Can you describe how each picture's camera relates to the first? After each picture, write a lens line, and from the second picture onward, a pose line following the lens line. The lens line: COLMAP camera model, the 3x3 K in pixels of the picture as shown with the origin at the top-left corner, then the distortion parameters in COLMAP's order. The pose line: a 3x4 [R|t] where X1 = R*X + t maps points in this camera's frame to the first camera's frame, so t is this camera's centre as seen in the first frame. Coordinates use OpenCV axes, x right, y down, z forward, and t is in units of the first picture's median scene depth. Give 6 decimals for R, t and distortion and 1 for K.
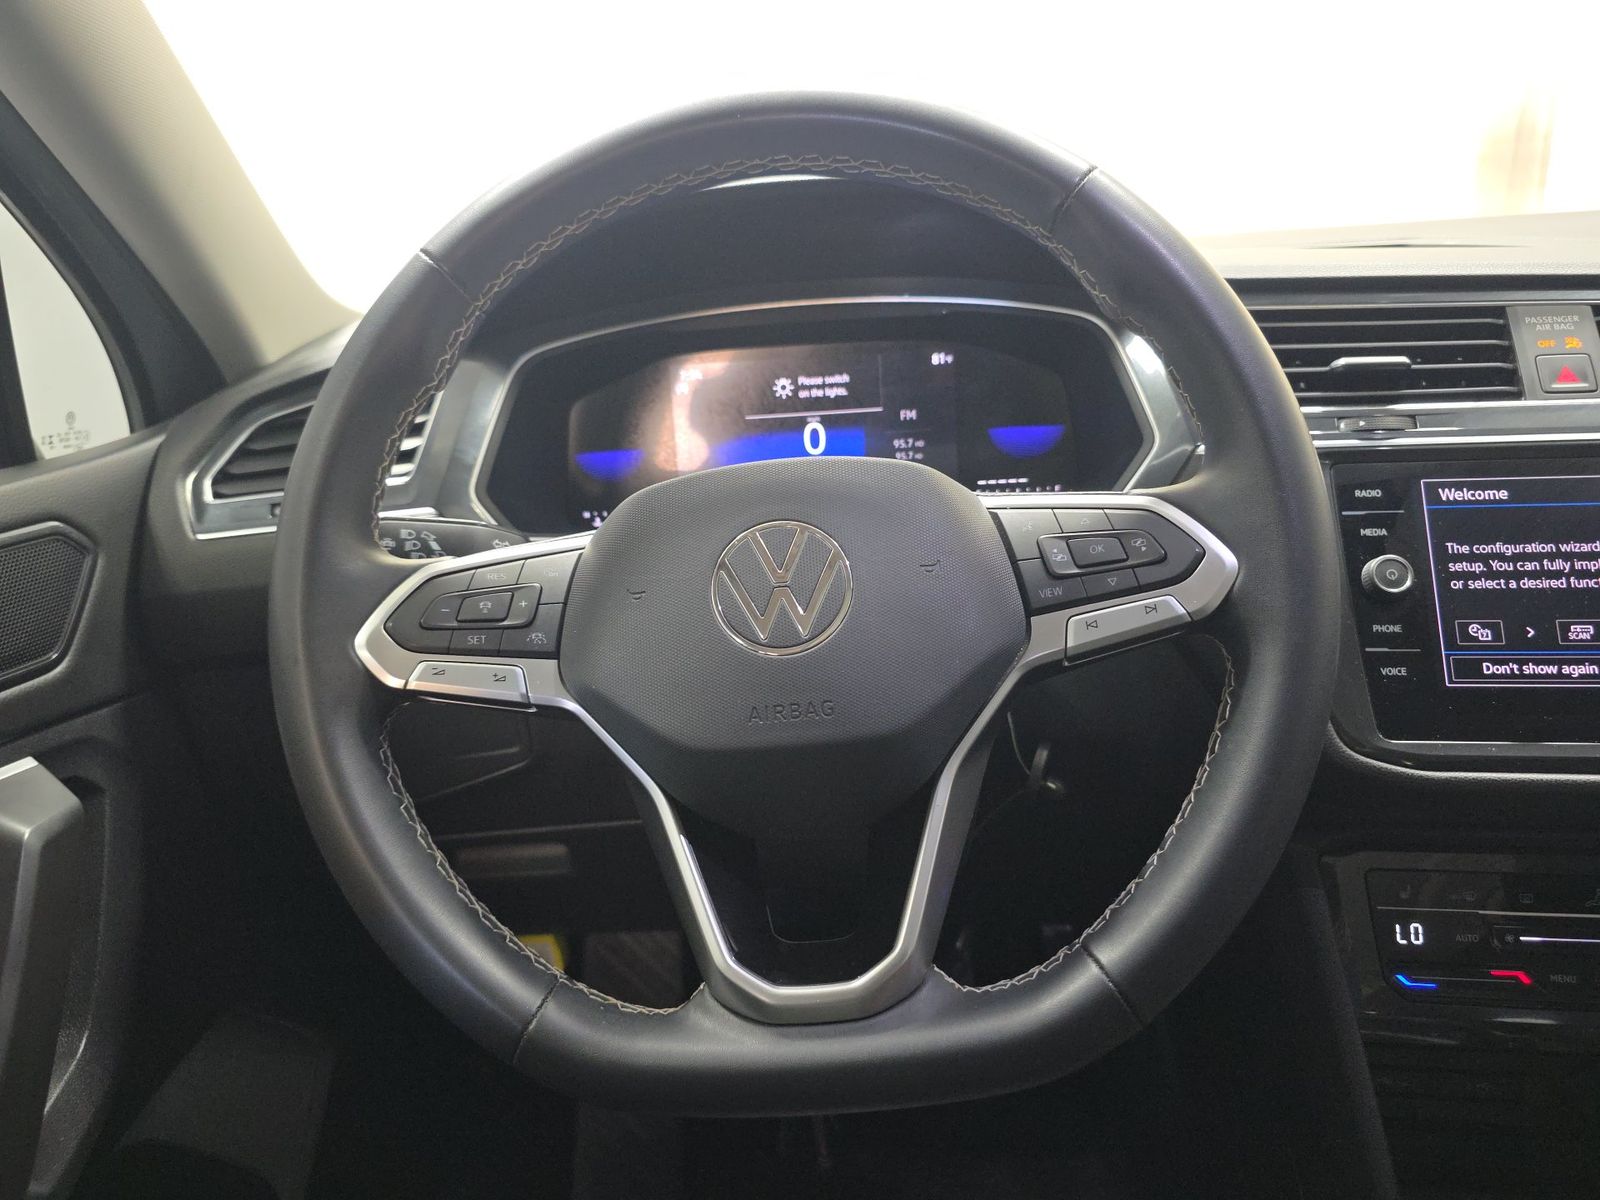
lens RADIAL K [[1106.6, 0, 792.9], [0, 1106.6, 608.8], [0, 0, 1]] dist [0.024327, -0.038837]
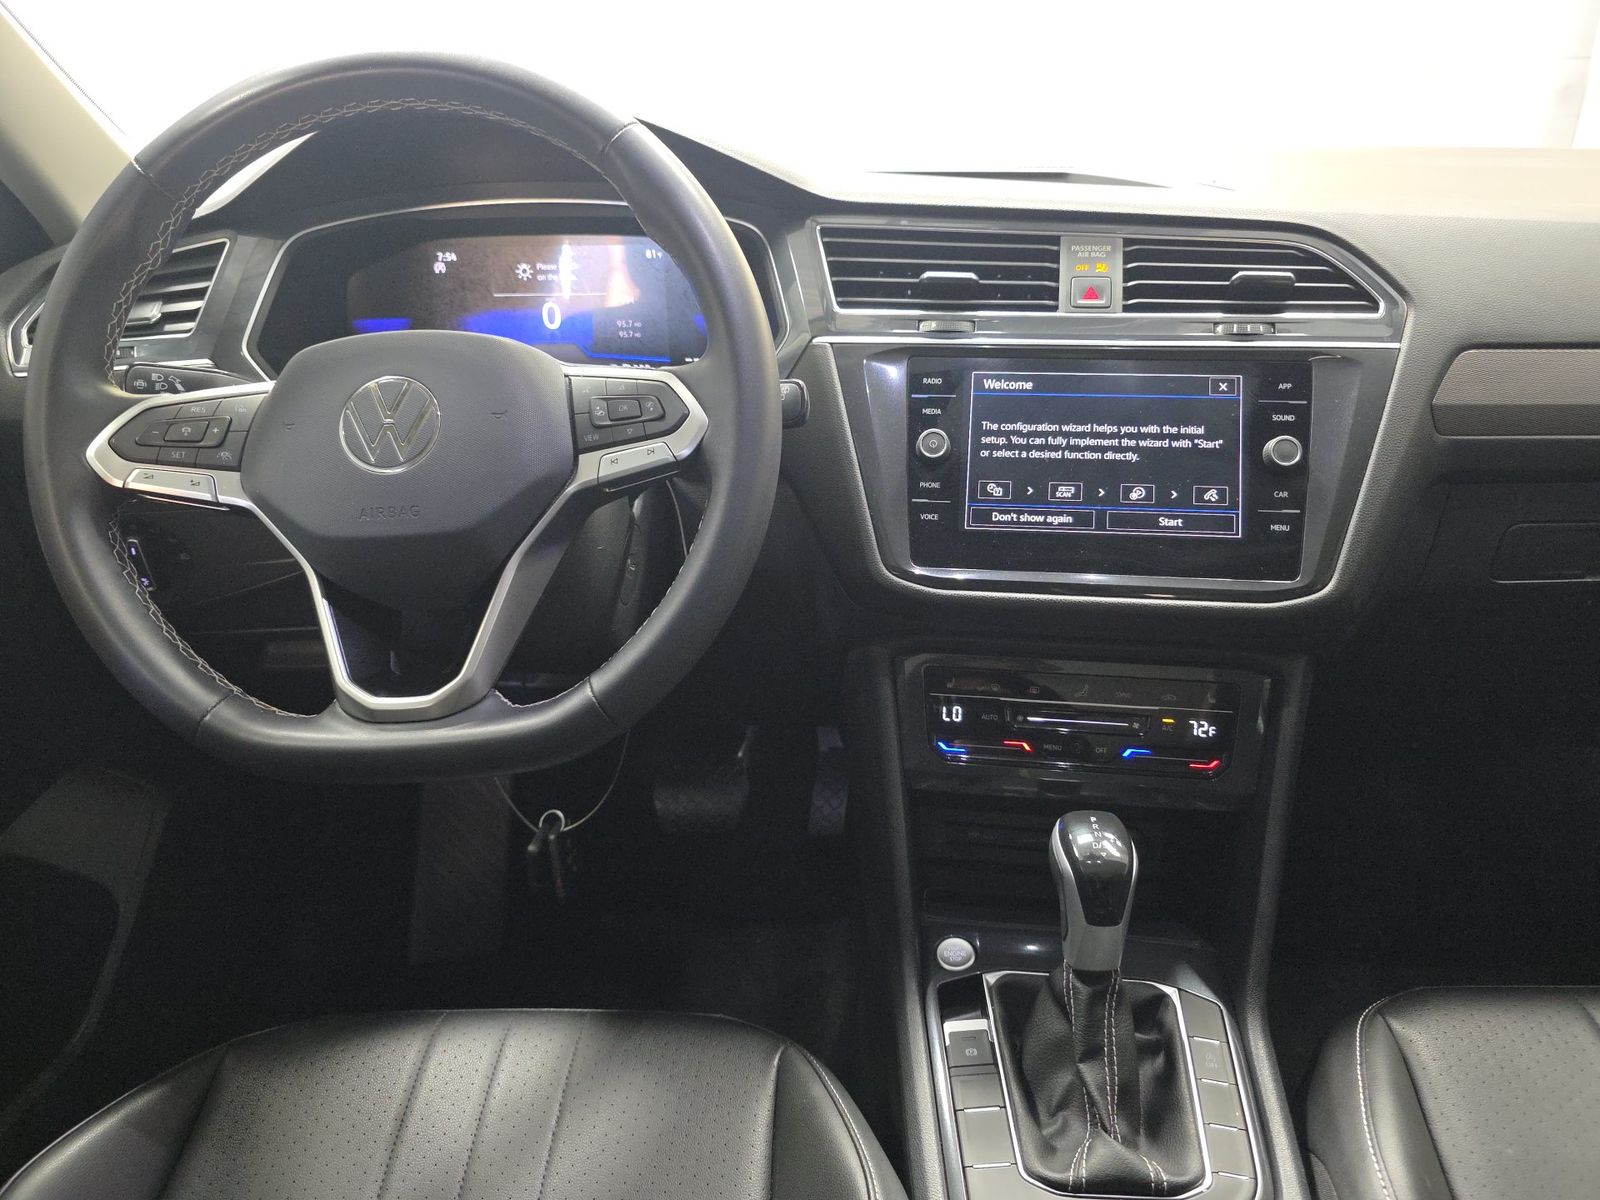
lens RADIAL K [[1106.6, 0, 839.1], [0, 1106.6, 631.4], [0, 0, 1]] dist [0.024327, -0.038837]
pose [[0.998271, 0.033998, 0.047956, 0.371069], [-0.039780, 0.991320, 0.125307, 0.030831], [-0.043279, -0.126998, 0.990958, -0.338905]]
